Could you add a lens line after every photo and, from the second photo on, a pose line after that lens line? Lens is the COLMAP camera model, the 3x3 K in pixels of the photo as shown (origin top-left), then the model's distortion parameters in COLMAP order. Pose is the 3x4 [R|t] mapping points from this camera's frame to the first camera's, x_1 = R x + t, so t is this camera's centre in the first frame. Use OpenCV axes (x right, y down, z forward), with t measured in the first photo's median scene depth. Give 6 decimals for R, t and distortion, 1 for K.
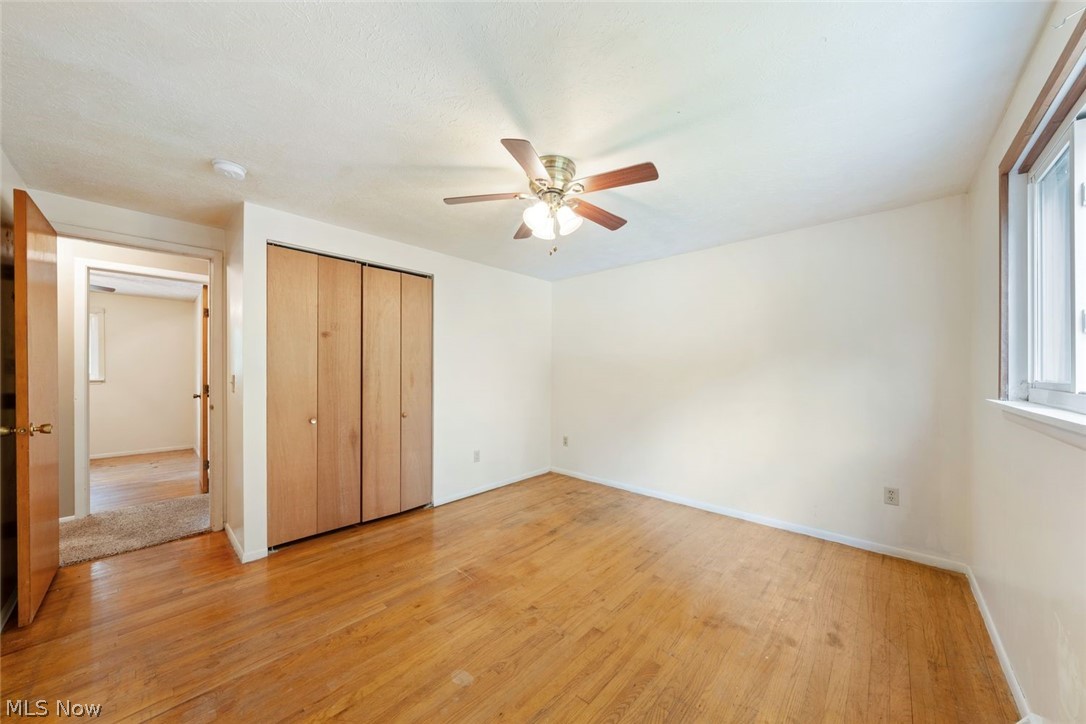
lens RADIAL K [[373.7, 0, 545.1], [0, 373.7, 366.1], [0, 0, 1]] dist [-0.002243, 0.000389]
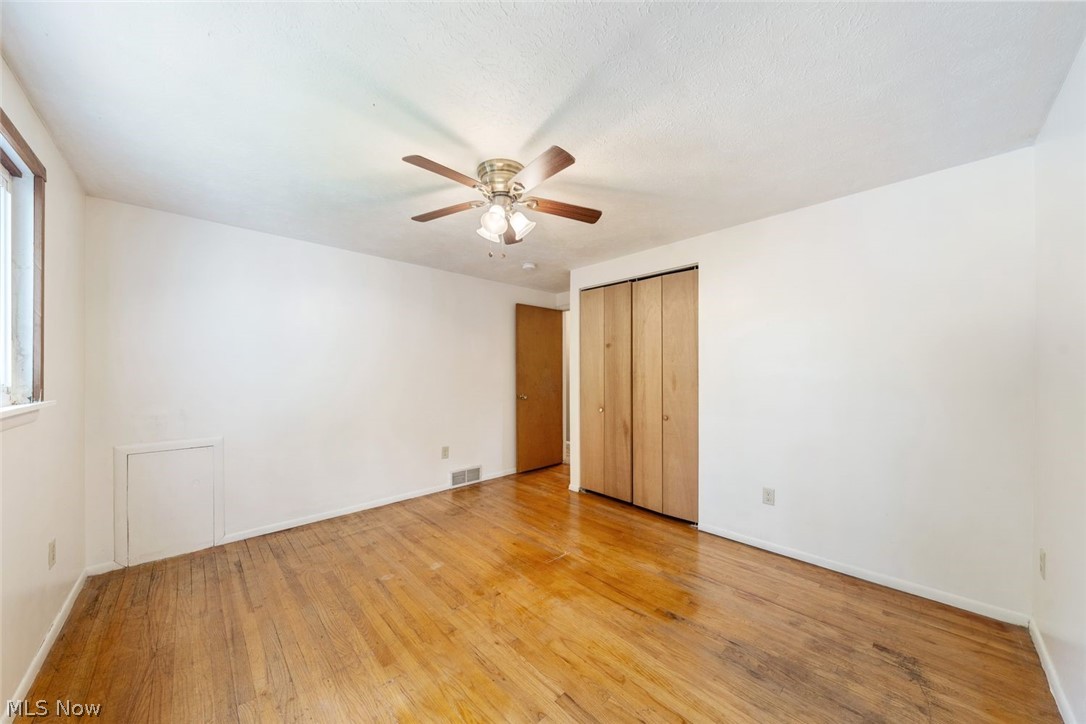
lens RADIAL K [[373.7, 0, 541.4], [0, 373.7, 367.5], [0, 0, 1]] dist [-0.002243, 0.000389]
pose [[-0.074921, -0.014530, -0.997084, 0.730937], [0.013867, 0.999782, -0.015611, 0.009550], [0.997093, -0.014997, -0.074703, 0.854105]]
